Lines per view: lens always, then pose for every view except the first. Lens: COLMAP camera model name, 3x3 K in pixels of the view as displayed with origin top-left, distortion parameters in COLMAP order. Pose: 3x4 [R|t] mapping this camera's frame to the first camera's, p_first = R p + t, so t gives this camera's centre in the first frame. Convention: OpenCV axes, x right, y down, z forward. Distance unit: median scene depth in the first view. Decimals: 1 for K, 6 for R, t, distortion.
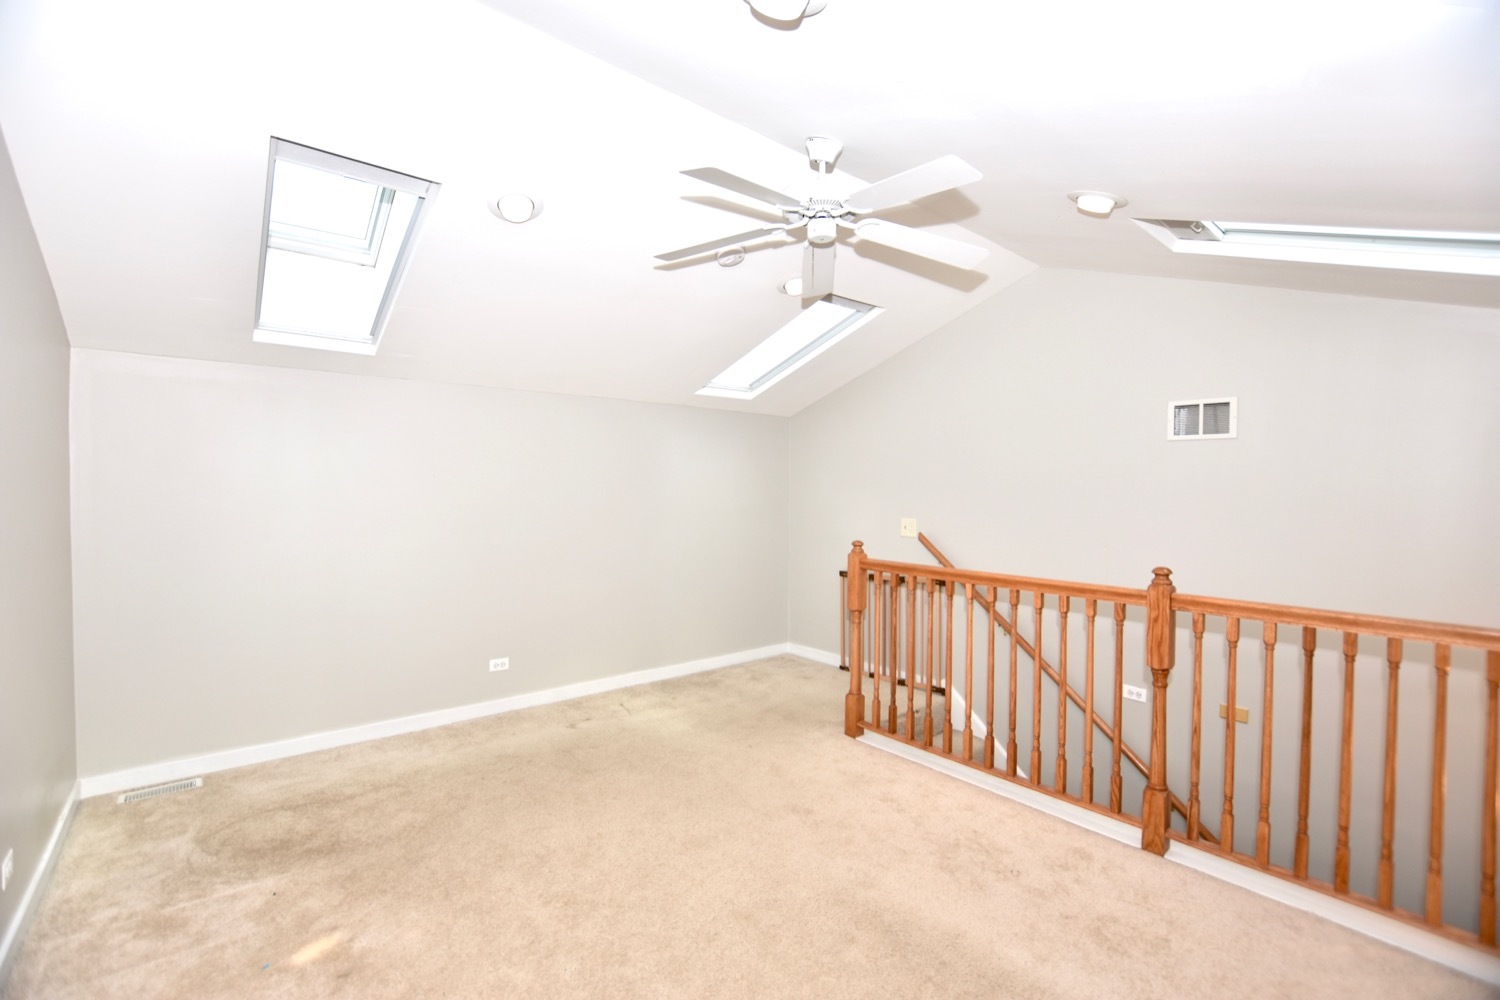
lens RADIAL K [[669.9, 0, 750.0], [0, 669.9, 500.0], [0, 0, 1]] dist [0.015810, -0.000052]
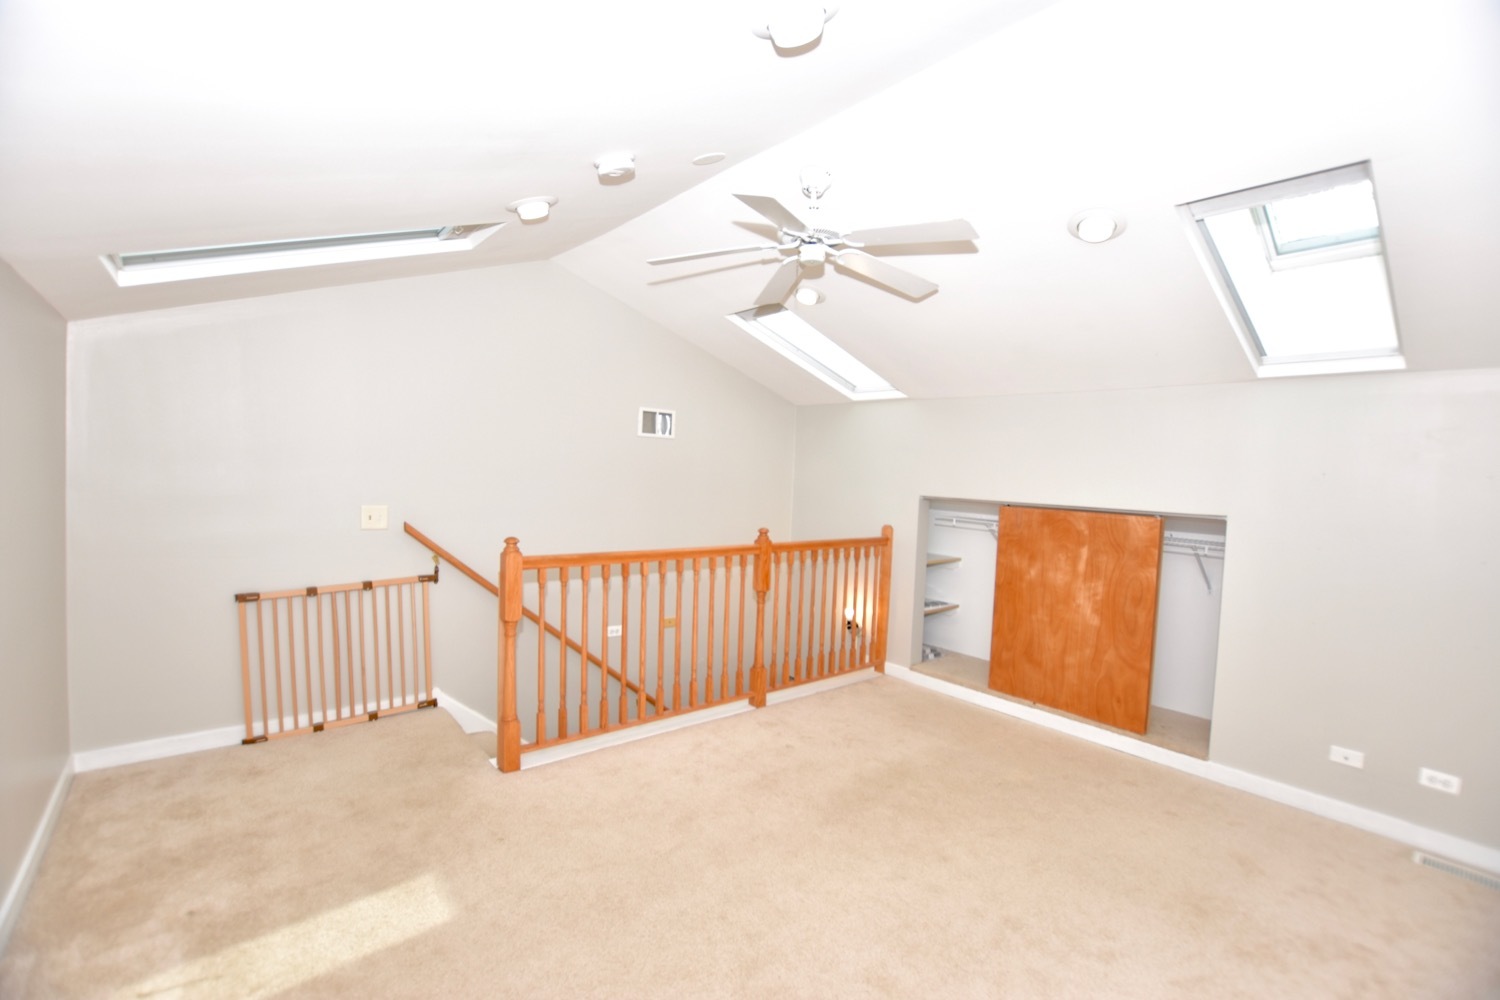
lens RADIAL K [[659.2, 0, 748.3], [0, 659.2, 503.9], [0, 0, 1]] dist [-0.030648, 0.000181]
pose [[0.006758, -0.055166, 0.998454, -0.815760], [-0.016368, 0.998337, 0.055271, -0.035717], [-0.999843, -0.016716, 0.005844, 0.908389]]
